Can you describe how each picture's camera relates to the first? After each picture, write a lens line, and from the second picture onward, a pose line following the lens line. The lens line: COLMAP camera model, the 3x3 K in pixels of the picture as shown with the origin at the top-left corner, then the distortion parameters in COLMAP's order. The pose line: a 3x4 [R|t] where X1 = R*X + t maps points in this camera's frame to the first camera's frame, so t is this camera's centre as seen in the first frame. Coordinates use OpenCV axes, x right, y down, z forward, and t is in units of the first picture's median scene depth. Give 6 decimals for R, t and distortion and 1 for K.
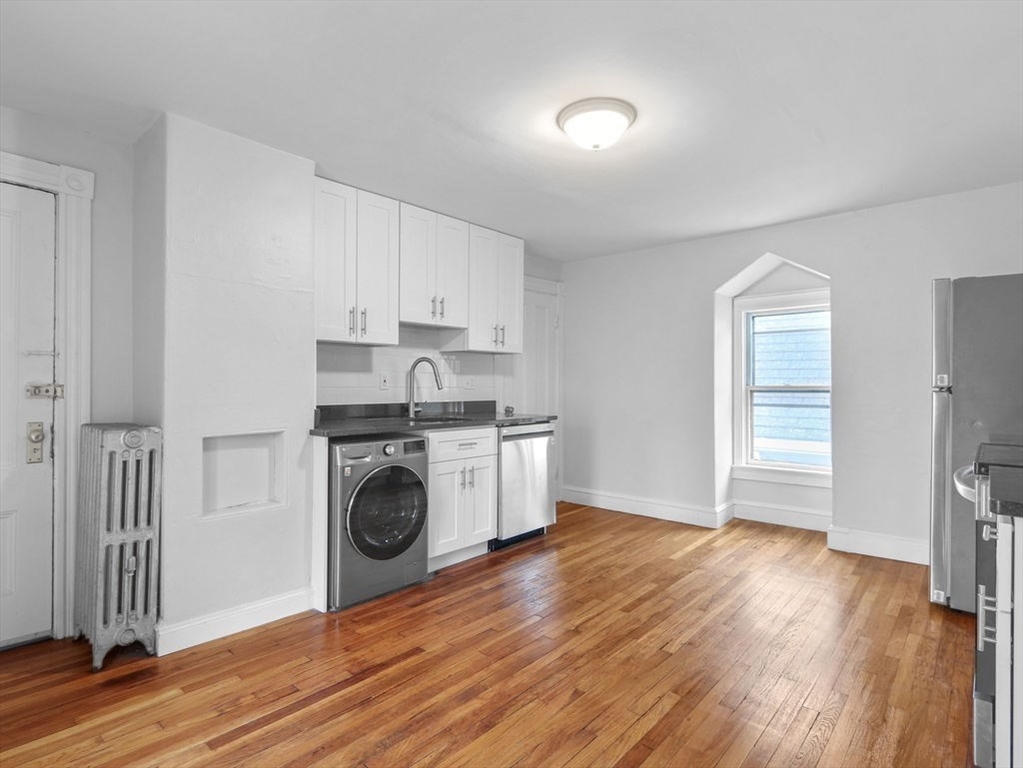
lens RADIAL K [[539.3, 0, 511.5], [0, 539.3, 384.0], [0, 0, 1]] dist [-0.001257, -0.000317]
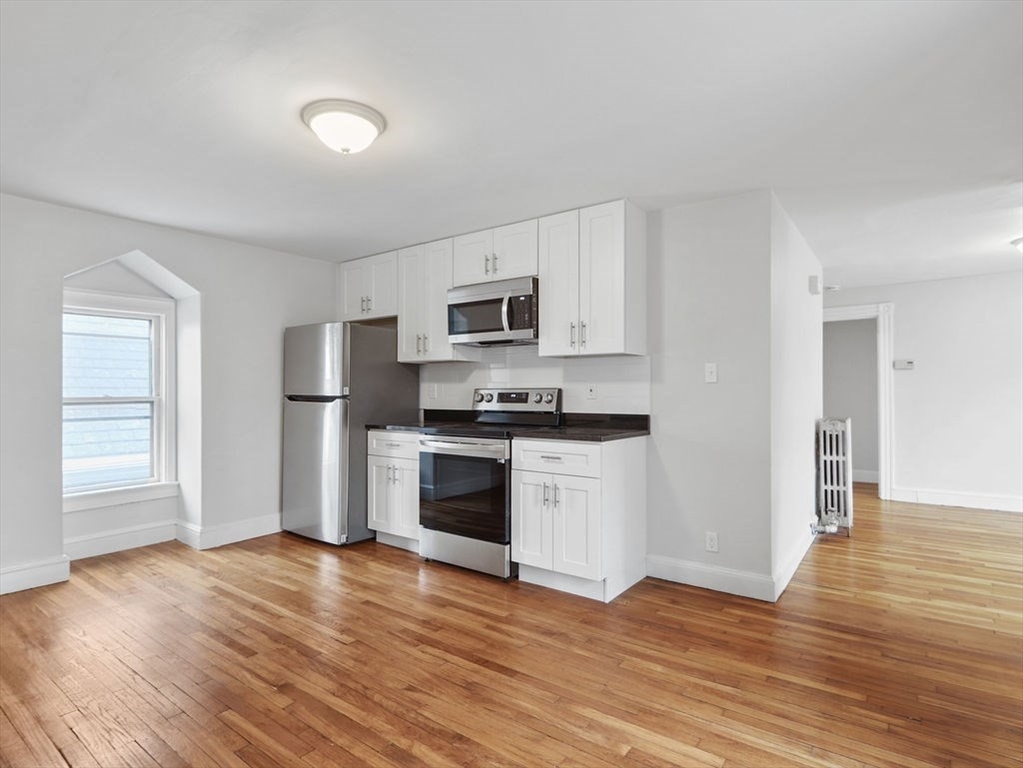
lens RADIAL K [[542.1, 0, 506.0], [0, 542.1, 394.0], [0, 0, 1]] dist [-0.004775, -0.000348]
pose [[-0.063782, -0.007514, 0.997936, -0.533075], [0.005481, 0.999954, 0.007879, -0.005551], [-0.997949, 0.005972, -0.063738, 0.496826]]
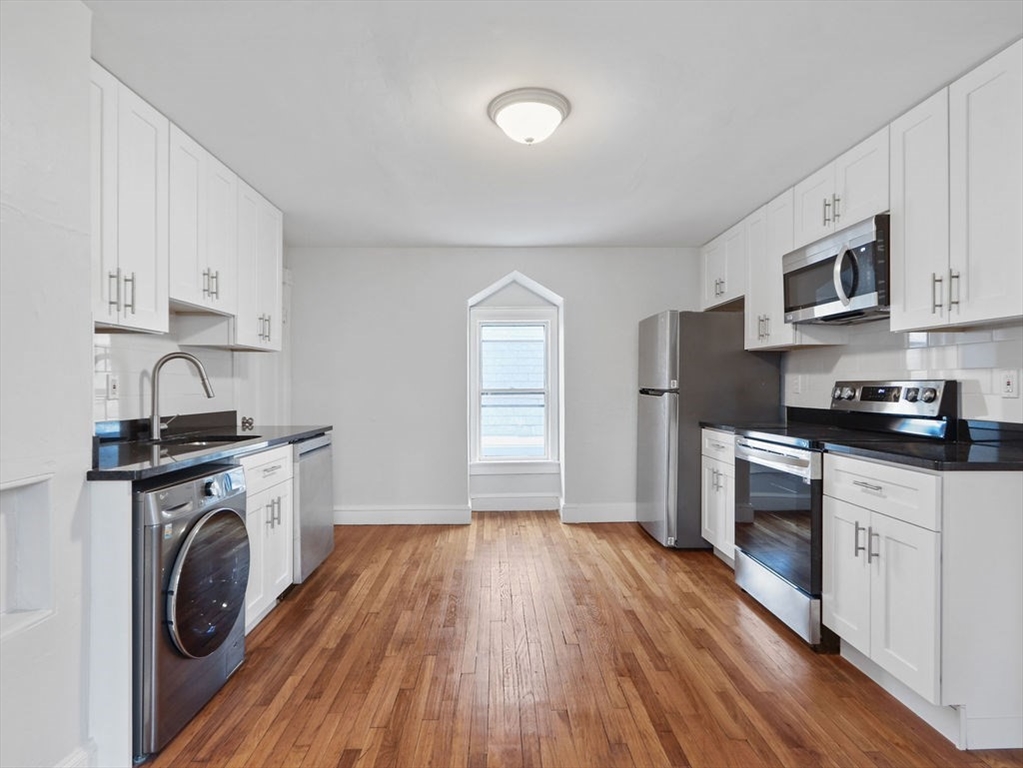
lens RADIAL K [[534.4, 0, 507.3], [0, 534.4, 388.2], [0, 0, 1]] dist [-0.001339, -0.000142]
pose [[0.739448, -0.007488, 0.673173, -0.328175], [0.005493, 0.999972, 0.005090, -0.004096], [-0.673192, -0.000067, 0.739468, 0.208594]]
